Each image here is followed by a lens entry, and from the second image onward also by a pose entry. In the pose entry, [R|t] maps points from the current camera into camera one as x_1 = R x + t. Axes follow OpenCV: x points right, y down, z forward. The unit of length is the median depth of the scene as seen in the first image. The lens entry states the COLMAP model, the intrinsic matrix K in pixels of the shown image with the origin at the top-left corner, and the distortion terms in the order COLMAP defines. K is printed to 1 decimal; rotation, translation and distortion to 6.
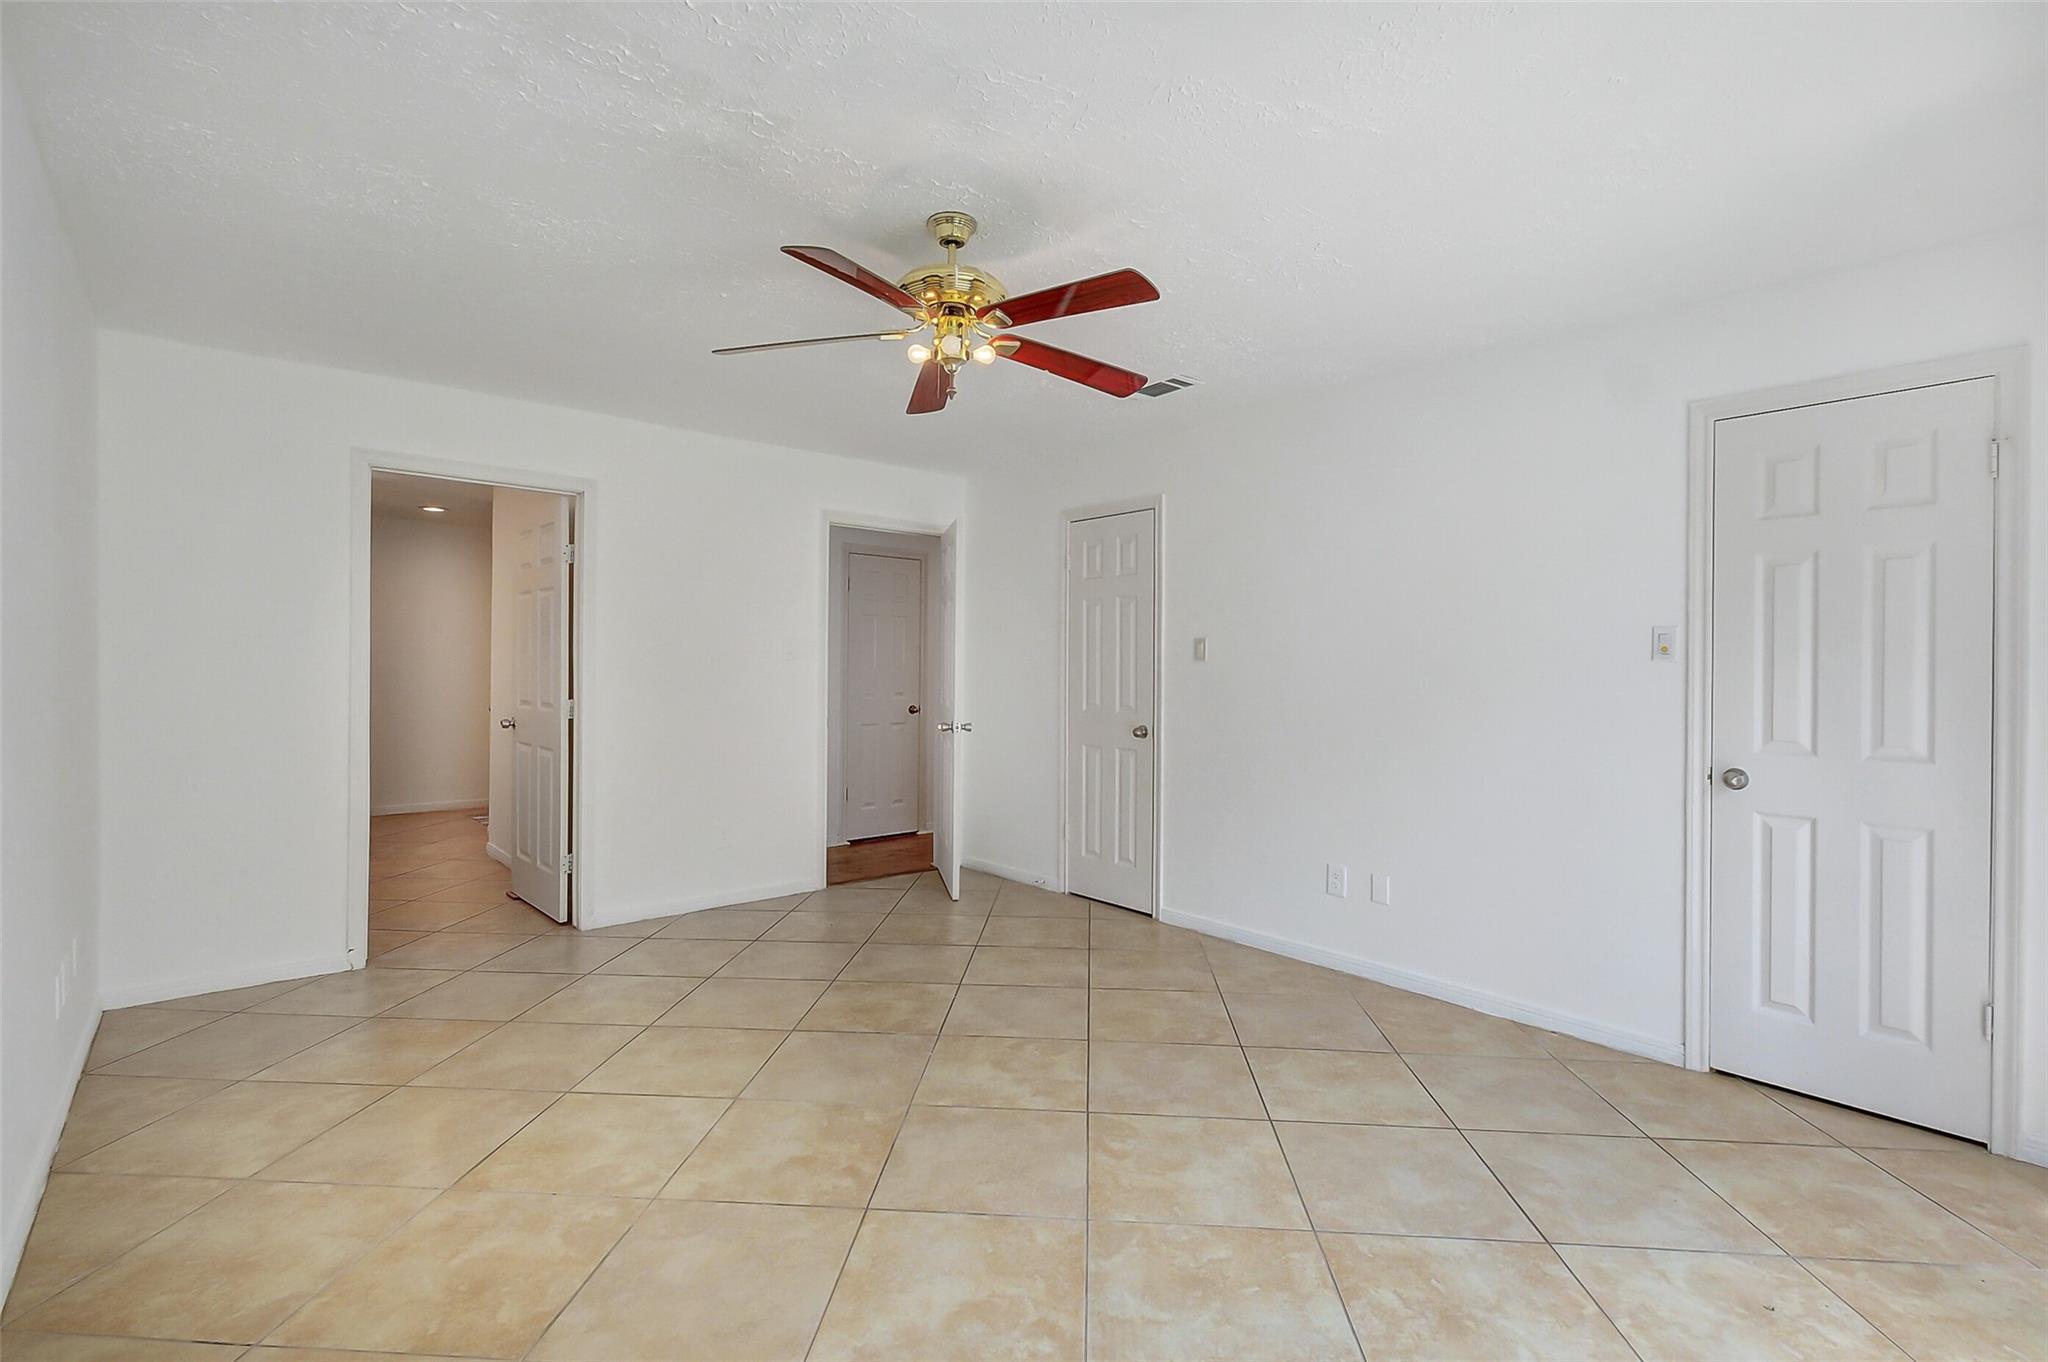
lens RADIAL K [[912.4, 0, 1031.0], [0, 912.4, 672.6], [0, 0, 1]] dist [0.002477, 0.000204]
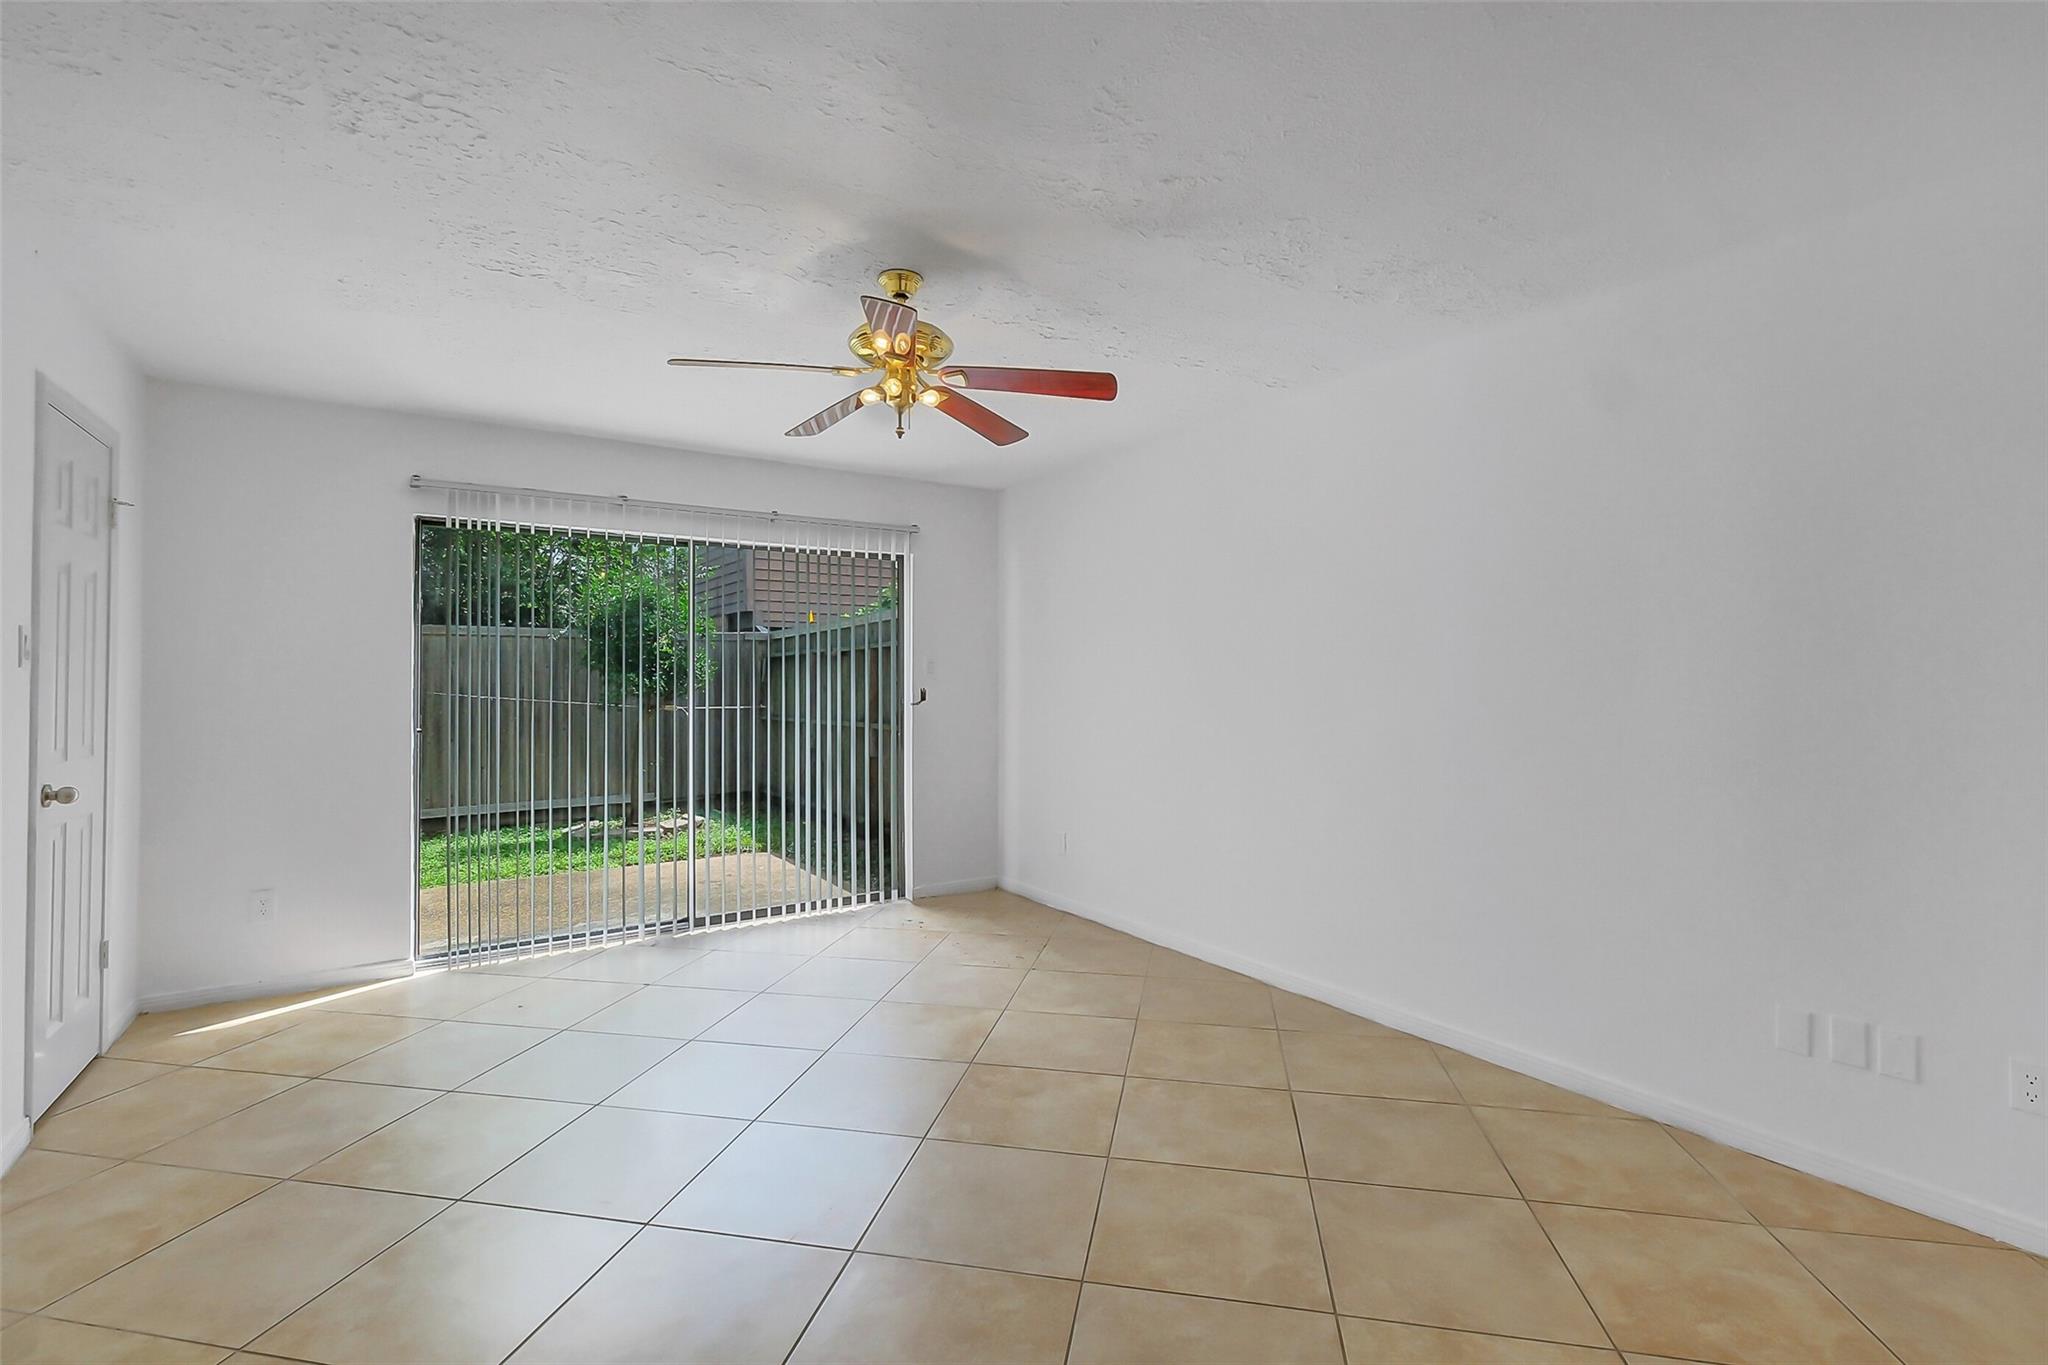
lens RADIAL K [[912.4, 0, 1031.0], [0, 912.4, 674.1], [0, 0, 1]] dist [0.002477, 0.000204]
pose [[-0.991024, -0.007964, 0.133448, -0.373440], [-0.009888, 0.999856, -0.013767, -0.002608], [-0.133320, -0.014963, -0.990960, 1.969234]]
